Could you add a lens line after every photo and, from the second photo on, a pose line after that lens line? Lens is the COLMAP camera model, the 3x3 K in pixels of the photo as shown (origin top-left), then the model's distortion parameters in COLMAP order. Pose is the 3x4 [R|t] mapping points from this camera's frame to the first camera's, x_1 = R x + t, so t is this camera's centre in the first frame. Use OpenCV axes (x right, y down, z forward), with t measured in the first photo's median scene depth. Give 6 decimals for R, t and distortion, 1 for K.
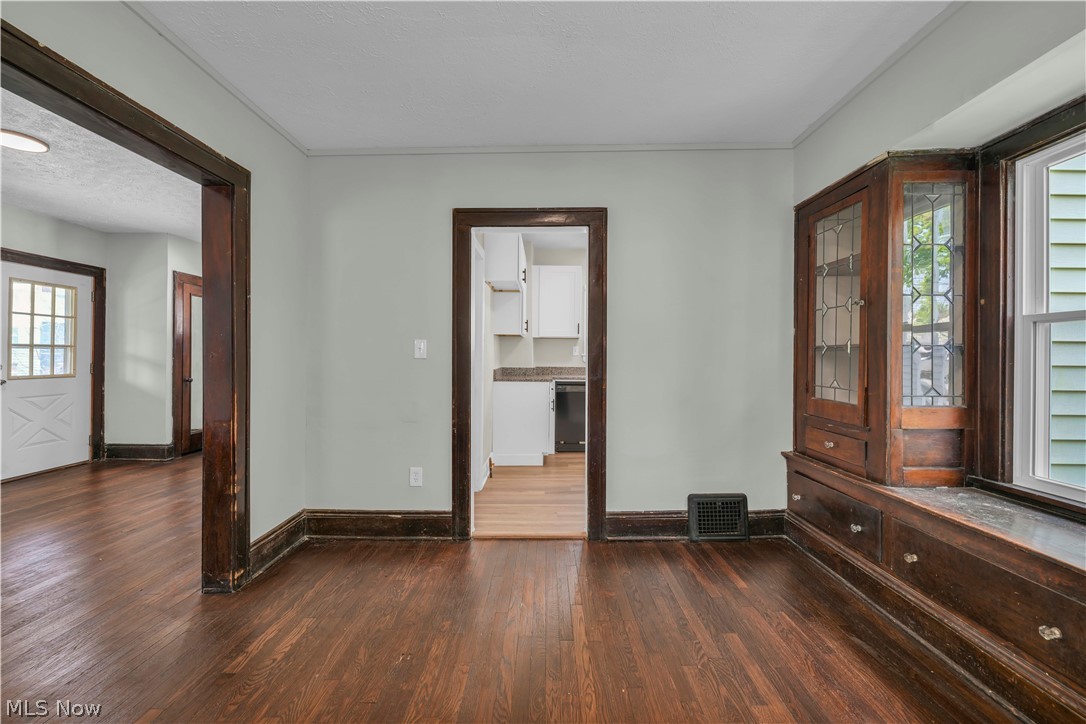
lens RADIAL K [[445.1, 0, 543.7], [0, 445.1, 355.6], [0, 0, 1]] dist [-0.000413, 0.000157]
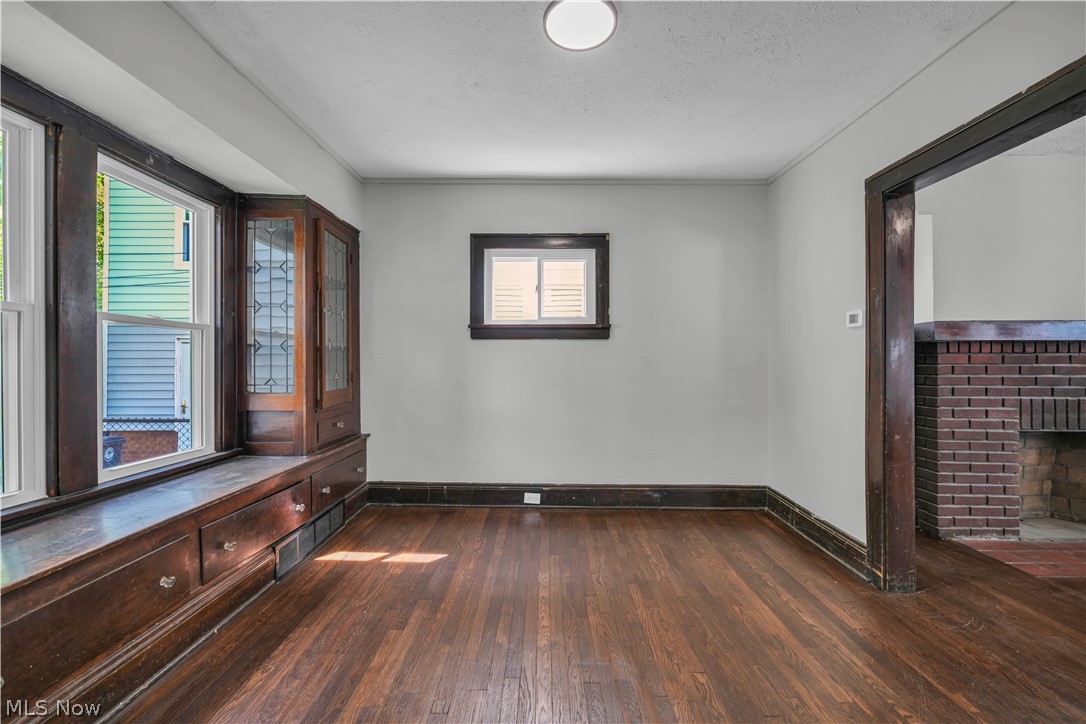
lens RADIAL K [[442.7, 0, 541.1], [0, 442.7, 365.0], [0, 0, 1]] dist [-0.003161, -0.000270]
pose [[-0.999961, -0.008288, 0.002956, 0.056356], [-0.008299, 0.999959, -0.003525, 0.013318], [-0.002927, -0.003550, -0.999989, 1.016702]]
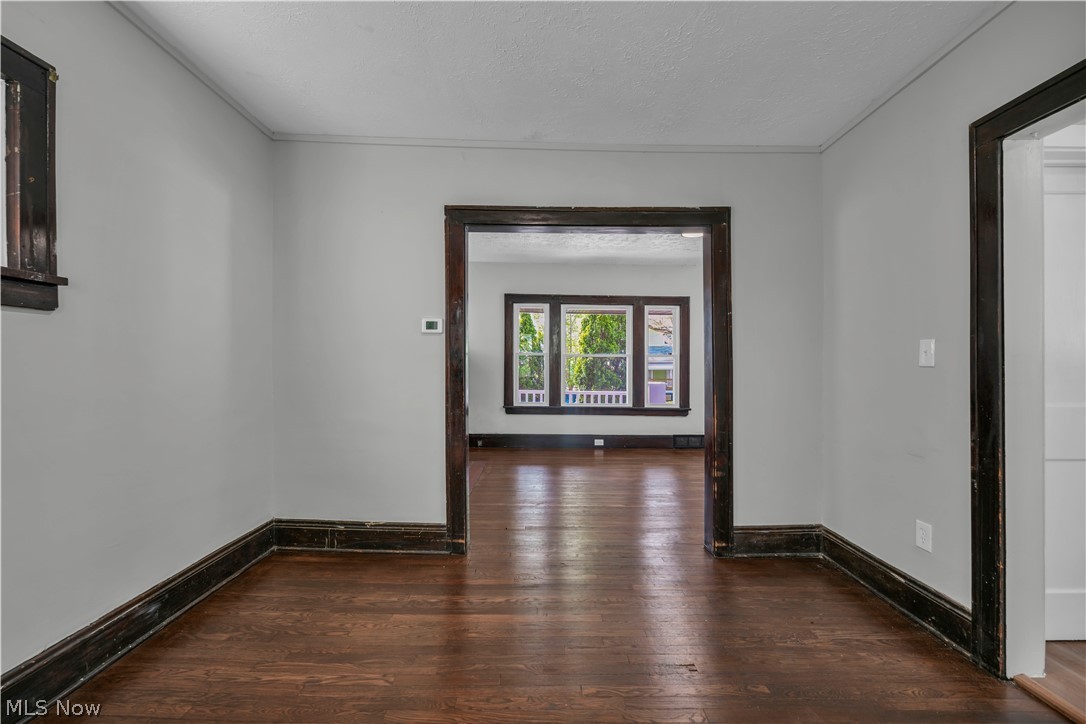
lens RADIAL K [[442.7, 0, 541.1], [0, 442.7, 365.0], [0, 0, 1]] dist [-0.003161, -0.000270]
pose [[0.015869, -0.003545, -0.999868, 0.399264], [0.003079, 0.999989, -0.003496, 0.004720], [0.999869, -0.003023, 0.015880, 0.390681]]
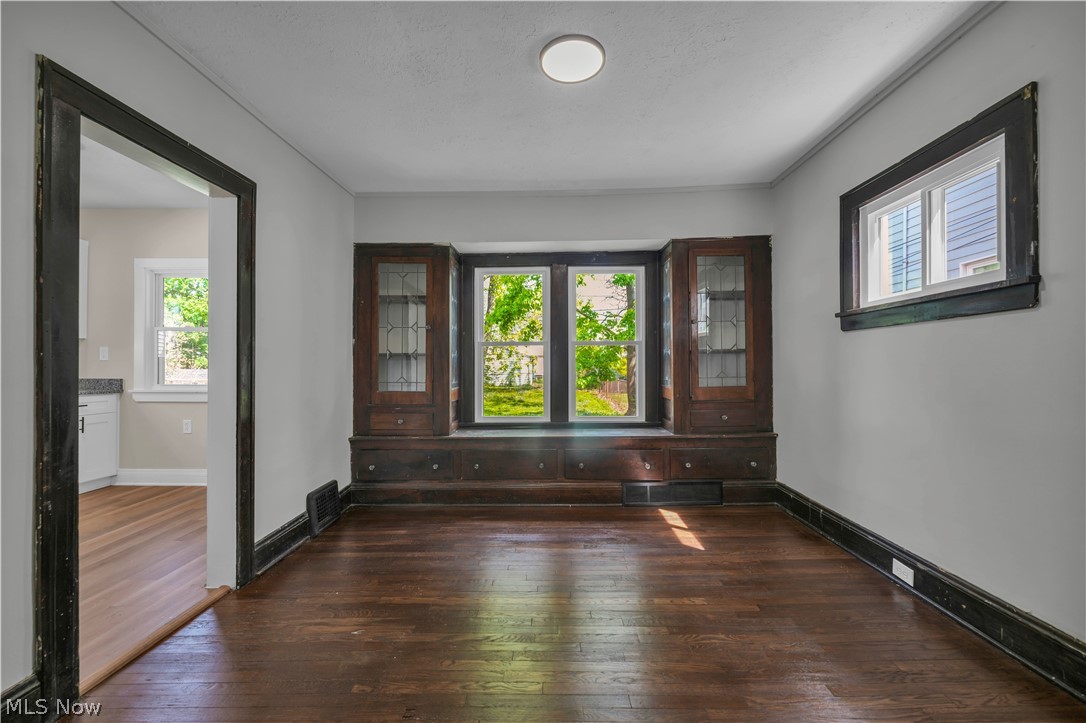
lens RADIAL K [[442.7, 0, 541.1], [0, 442.7, 364.5], [0, 0, 1]] dist [-0.003161, -0.000270]
pose [[0.016170, -0.000664, 0.999869, -0.683858], [-0.000719, 1.000000, 0.000676, 0.010024], [-0.999869, -0.000730, 0.016170, 0.442271]]
